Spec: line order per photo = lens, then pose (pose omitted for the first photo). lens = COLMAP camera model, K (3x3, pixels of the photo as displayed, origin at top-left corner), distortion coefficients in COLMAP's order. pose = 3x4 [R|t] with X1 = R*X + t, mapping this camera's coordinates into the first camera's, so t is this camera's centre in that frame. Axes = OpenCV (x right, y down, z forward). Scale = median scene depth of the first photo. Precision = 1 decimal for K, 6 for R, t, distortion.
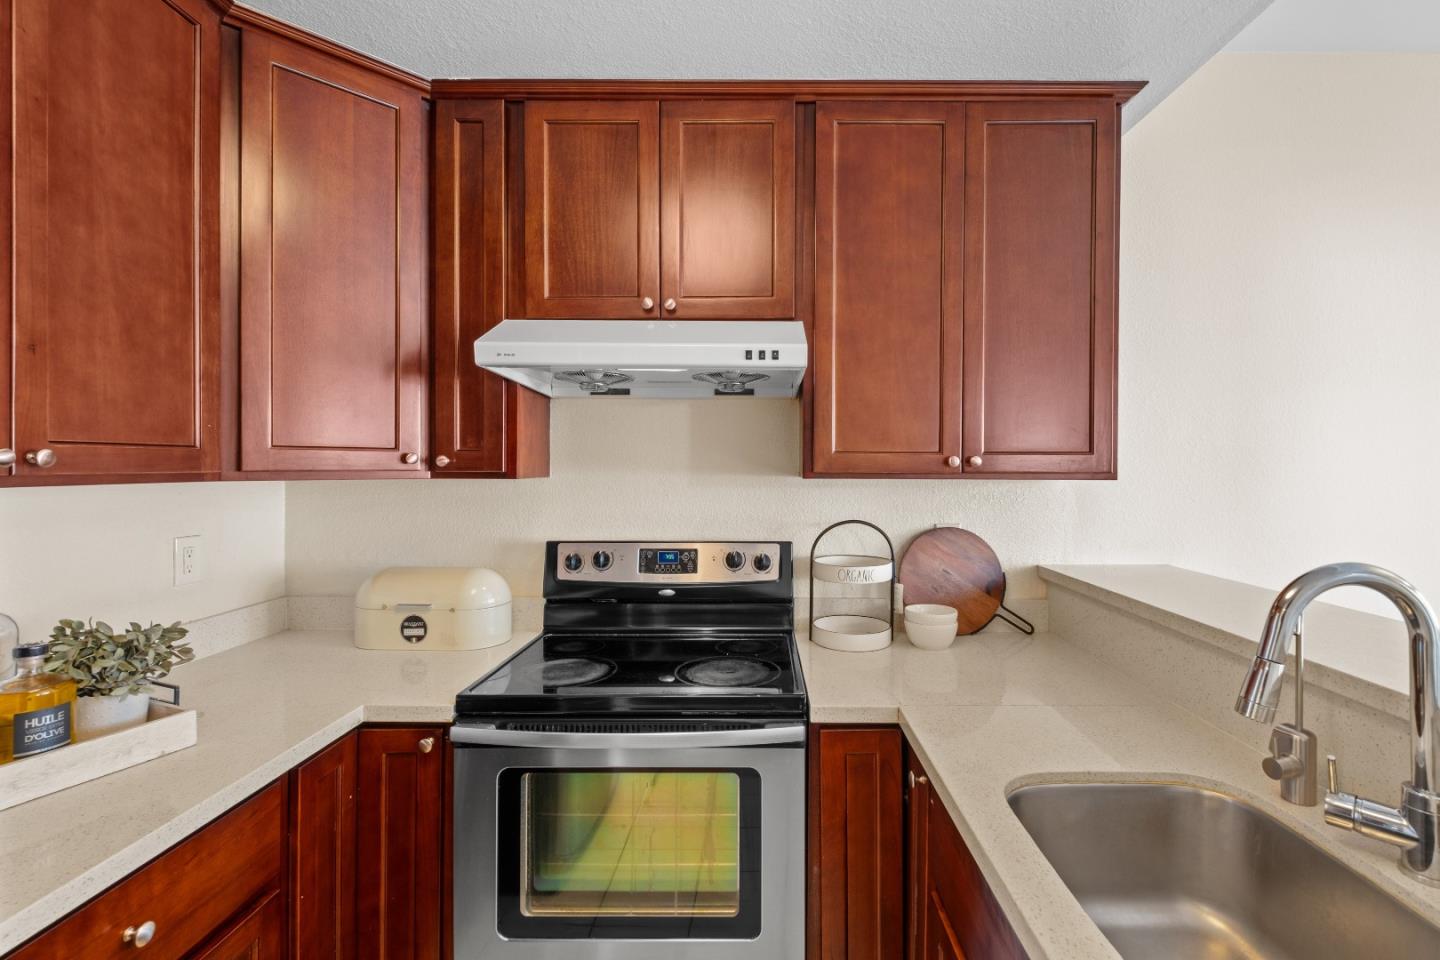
lens RADIAL K [[641.6, 0, 761.5], [0, 641.6, 471.1], [0, 0, 1]] dist [0.005319, -0.004484]
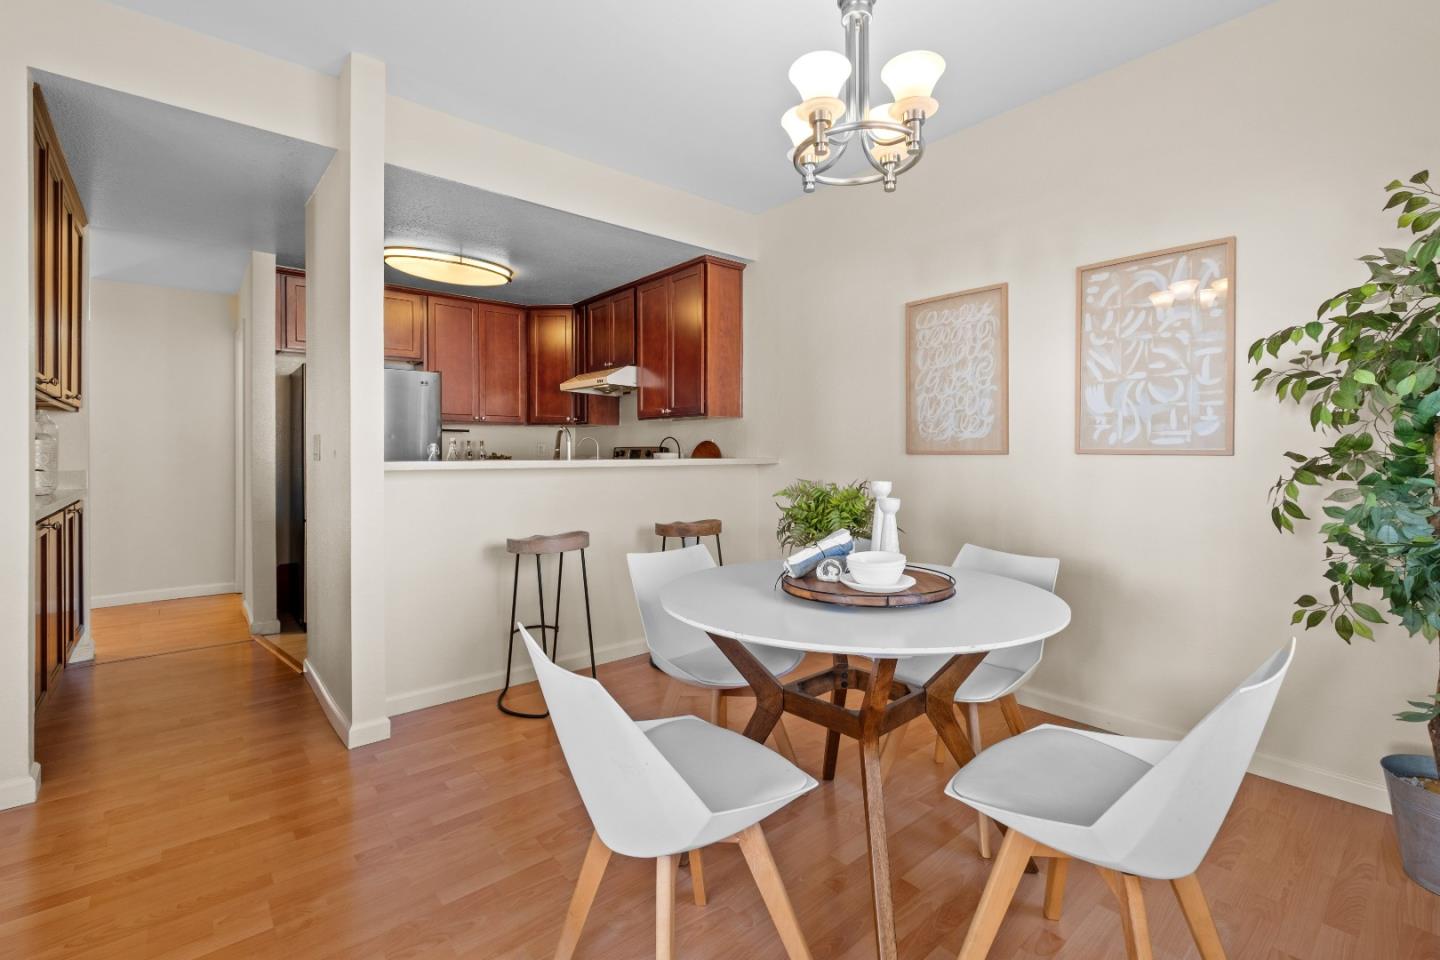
lens RADIAL K [[641.6, 0, 709.8], [0, 641.6, 459.9], [0, 0, 1]] dist [0.005319, -0.004484]
pose [[0.635417, 0.007178, -0.772136, 2.452544], [-0.006363, 0.999972, 0.004061, 0.171886], [0.772143, 0.002333, 0.635445, -0.539266]]
